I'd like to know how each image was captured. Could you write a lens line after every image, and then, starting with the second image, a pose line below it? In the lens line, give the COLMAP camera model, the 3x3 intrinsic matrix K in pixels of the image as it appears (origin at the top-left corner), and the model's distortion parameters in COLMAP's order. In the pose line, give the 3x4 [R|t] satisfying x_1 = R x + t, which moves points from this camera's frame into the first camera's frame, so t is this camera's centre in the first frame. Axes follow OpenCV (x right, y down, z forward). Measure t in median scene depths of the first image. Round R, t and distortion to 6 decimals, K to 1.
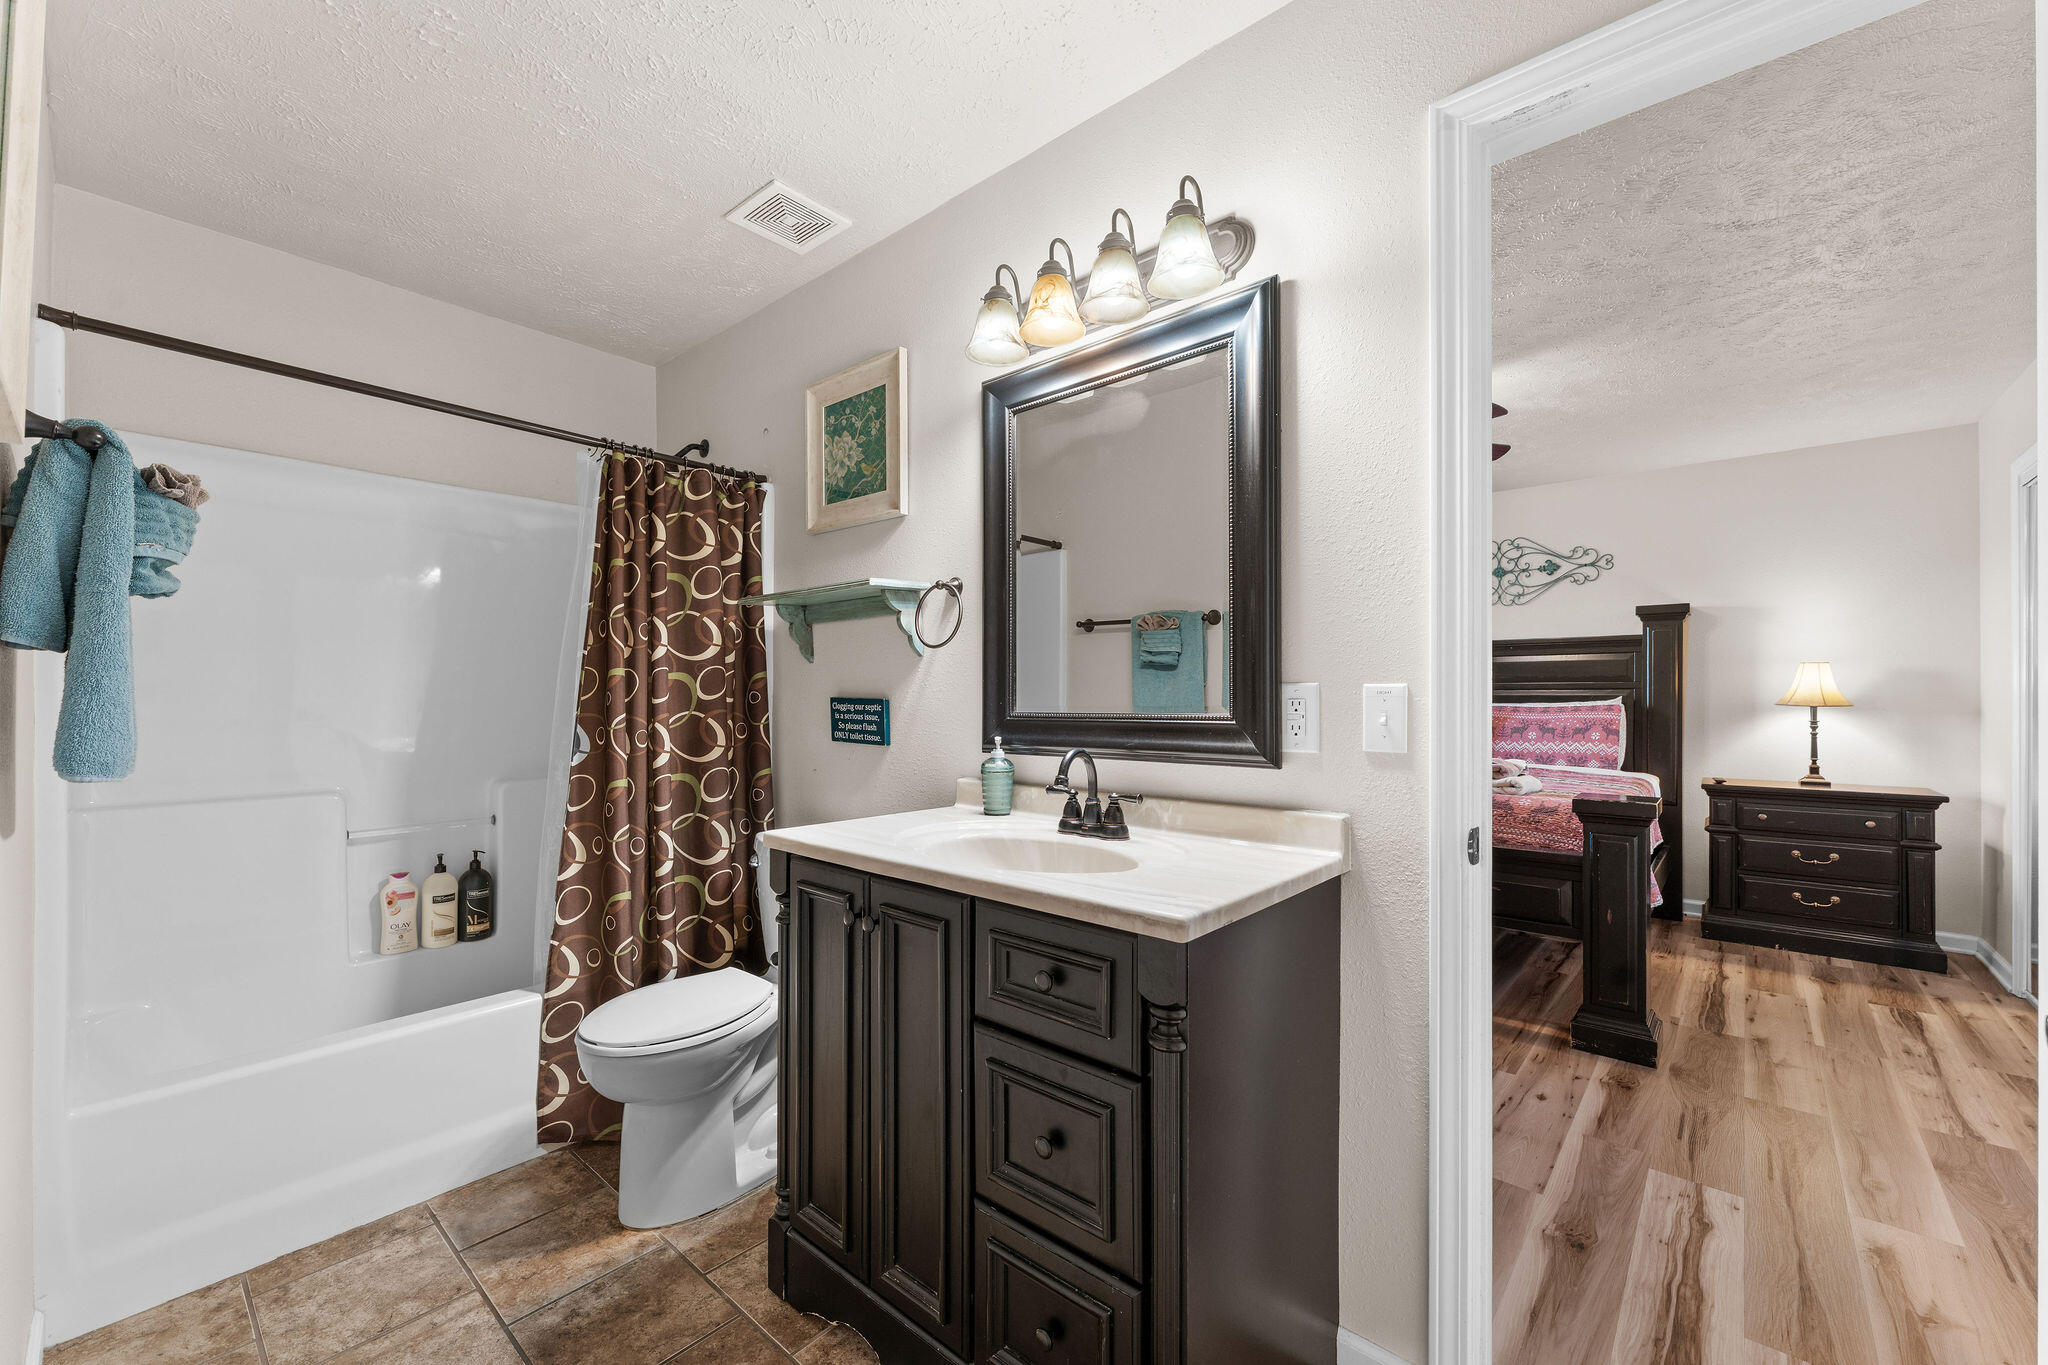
lens RADIAL K [[816.8, 0, 1028.2], [0, 816.8, 685.1], [0, 0, 1]] dist [-0.000252, 0.000010]
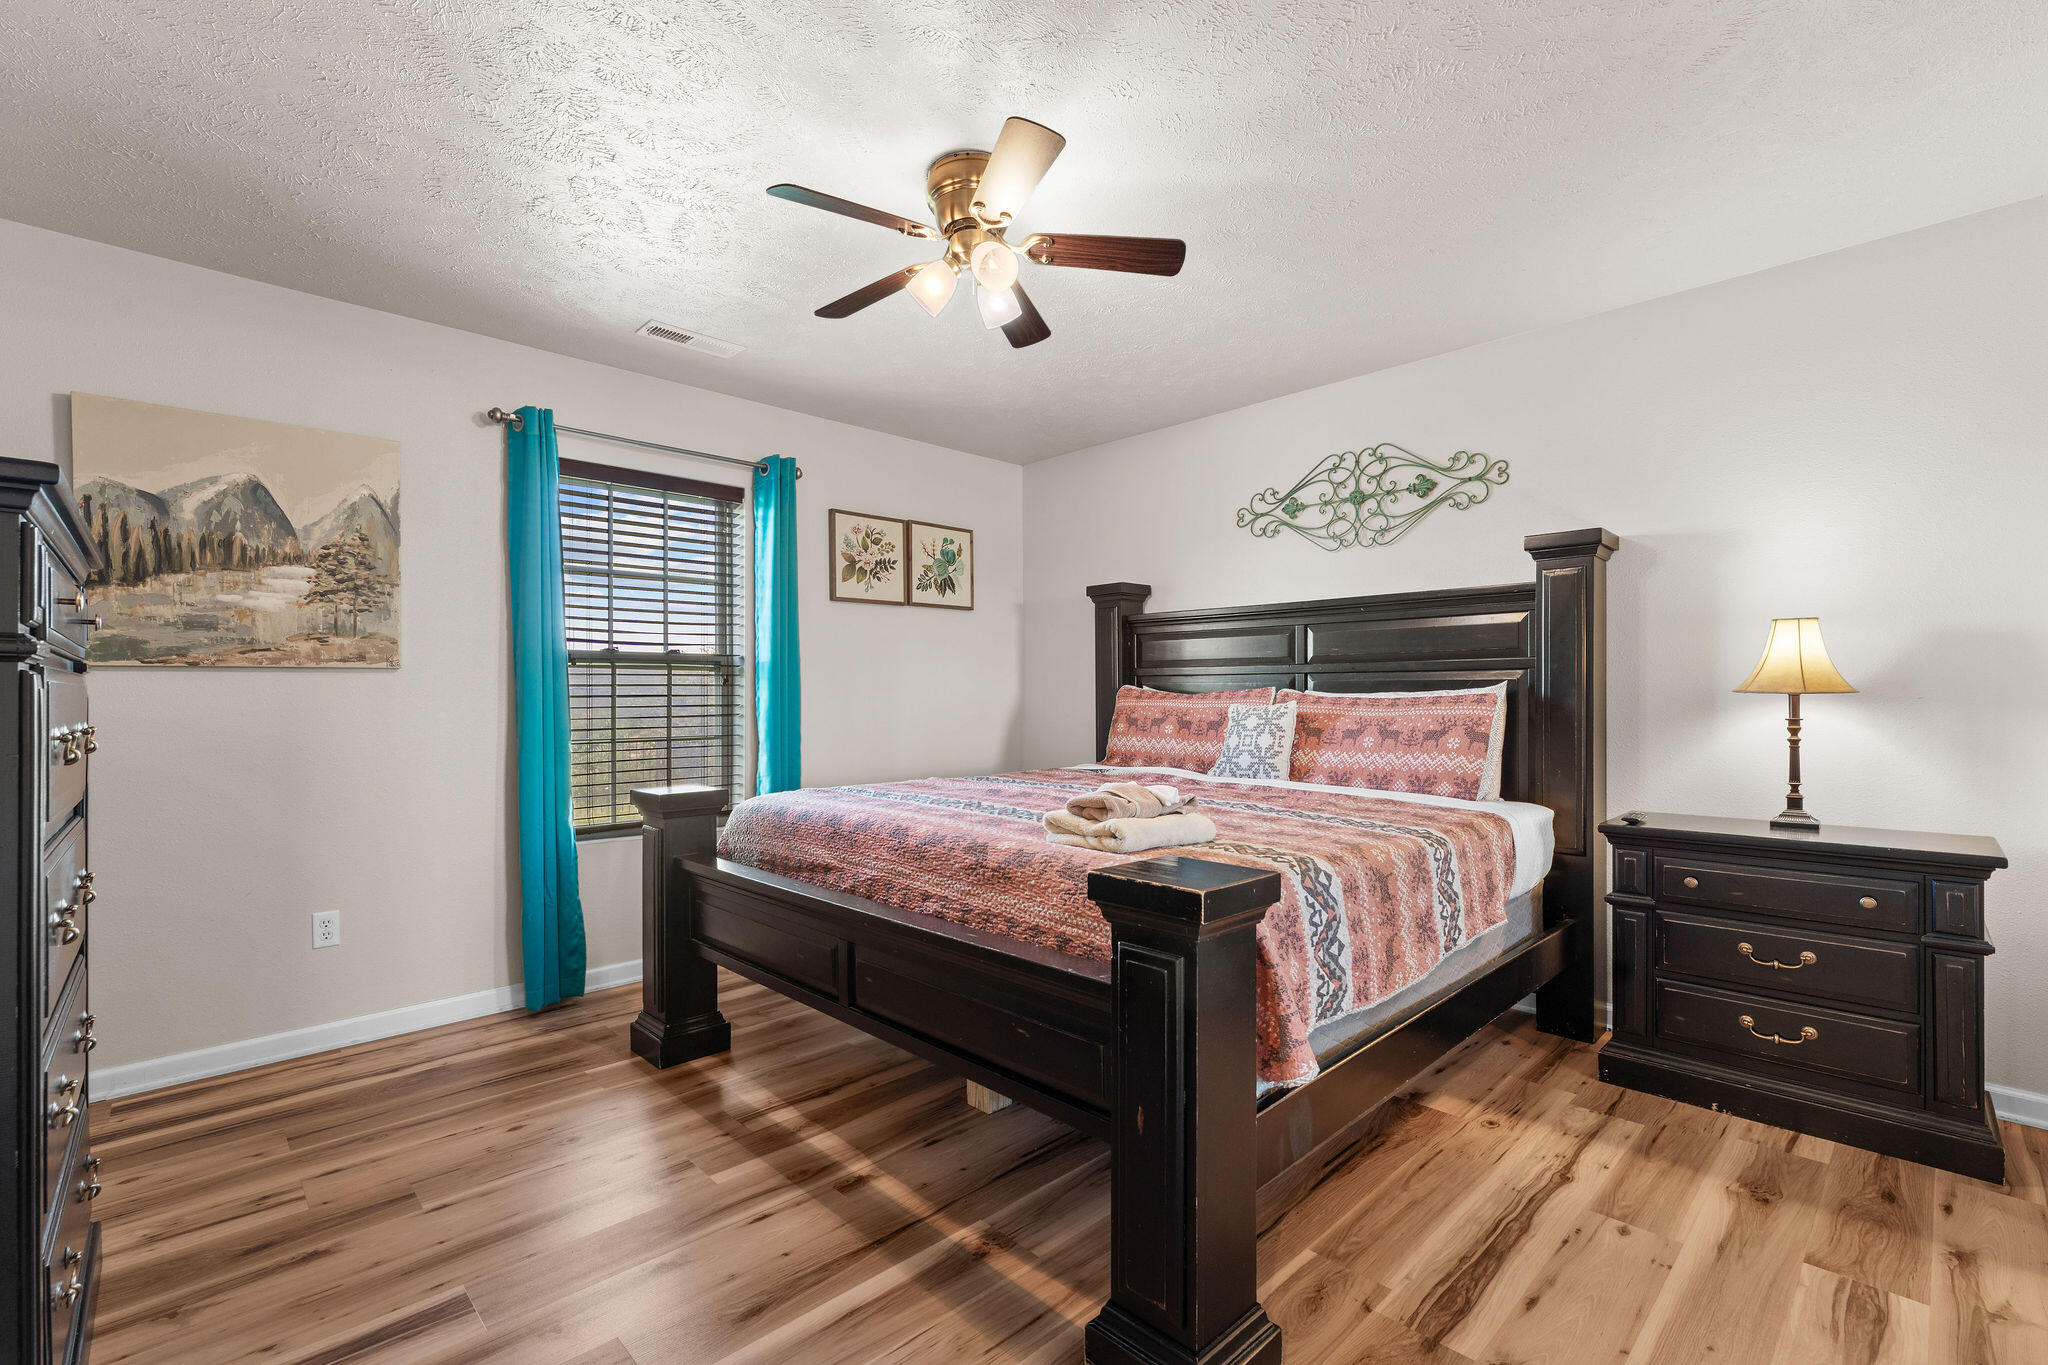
lens RADIAL K [[897.5, 0, 1016.9], [0, 897.5, 691.2], [0, 0, 1]] dist [-0.005741, -0.000397]
pose [[0.996626, -0.001828, -0.082059, 0.458262], [0.002242, 0.999985, 0.004949, 0.019707], [0.082049, -0.005116, 0.996615, 0.315942]]
